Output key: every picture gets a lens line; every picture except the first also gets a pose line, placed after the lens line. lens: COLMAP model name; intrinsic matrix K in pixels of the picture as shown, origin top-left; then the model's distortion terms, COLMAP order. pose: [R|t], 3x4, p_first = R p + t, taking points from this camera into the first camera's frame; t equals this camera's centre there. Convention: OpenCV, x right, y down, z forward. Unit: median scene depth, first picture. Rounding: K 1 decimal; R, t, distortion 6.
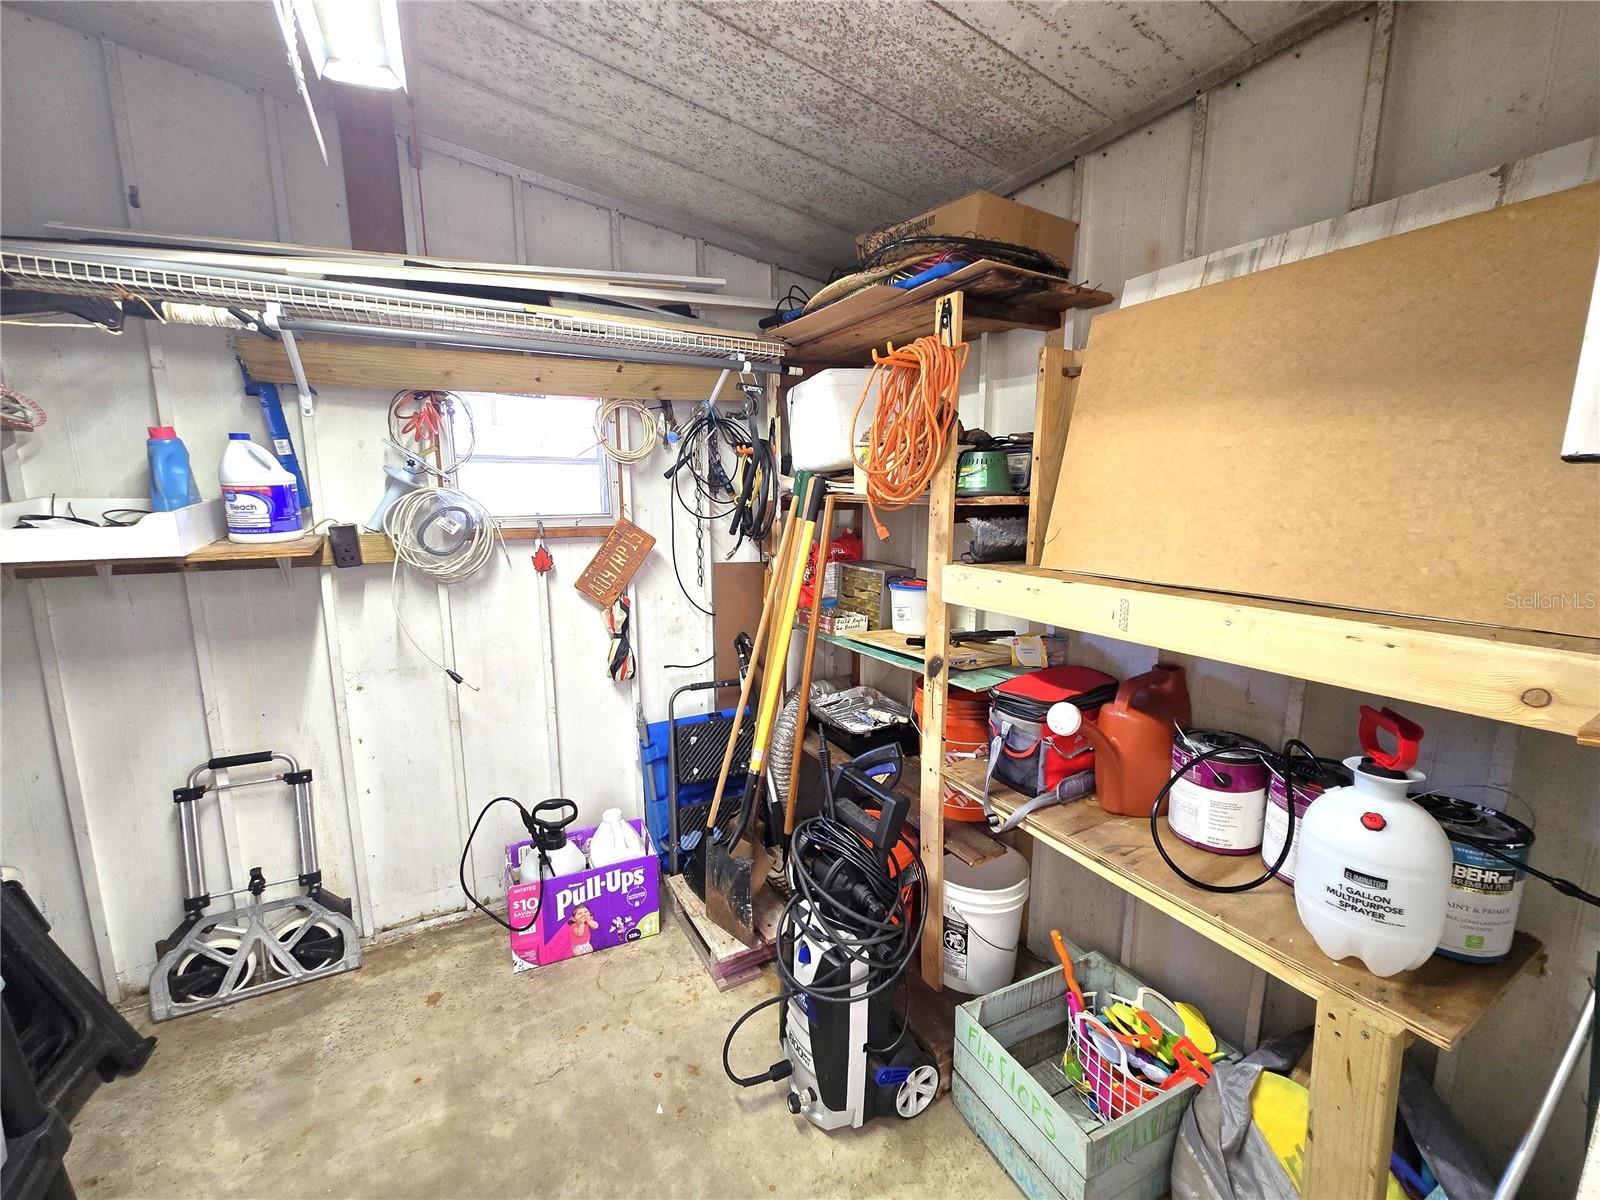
lens RADIAL K [[655.8, 0, 804.1], [0, 655.8, 604.3], [0, 0, 1]] dist [-0.000957, 0.001214]
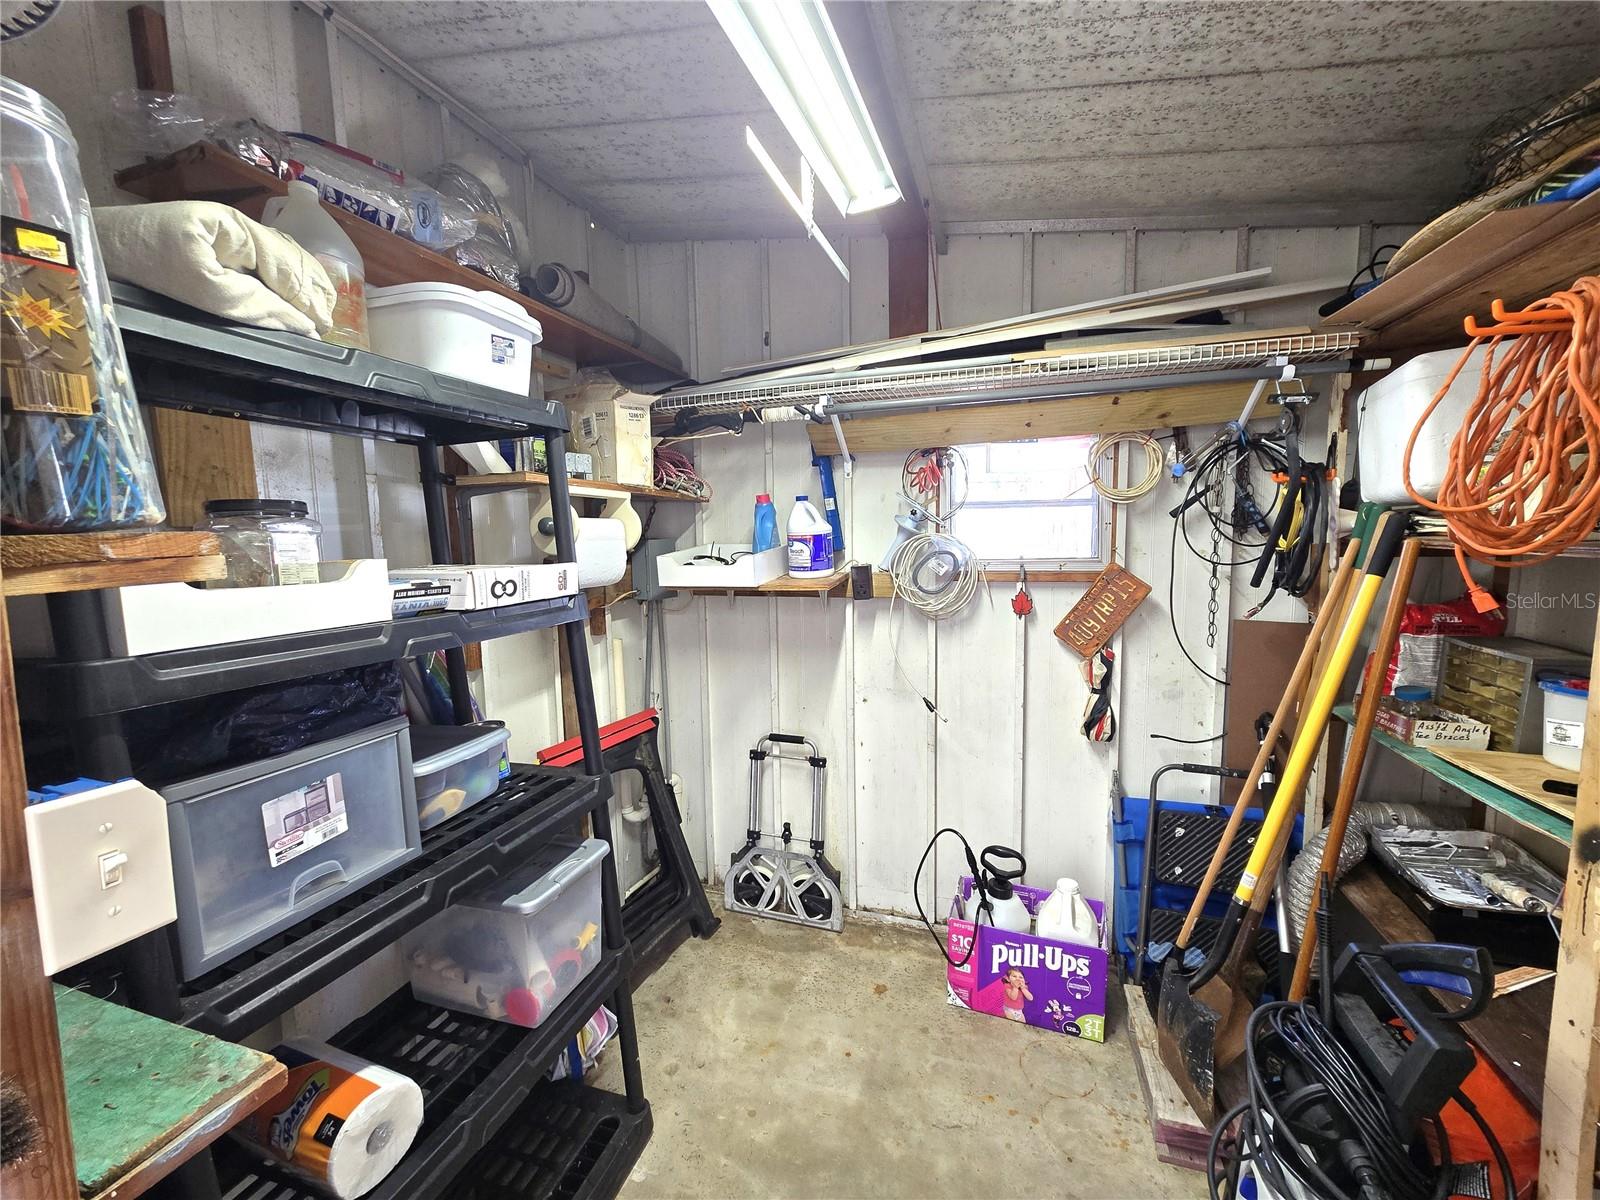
lens RADIAL K [[655.8, 0, 804.1], [0, 655.8, 604.3], [0, 0, 1]] dist [-0.000957, 0.001214]
pose [[0.681965, 0.068691, -0.728152, 0.106499], [-0.103512, 0.994623, -0.003118, -0.030787], [0.724022, 0.077498, 0.685409, 0.085492]]
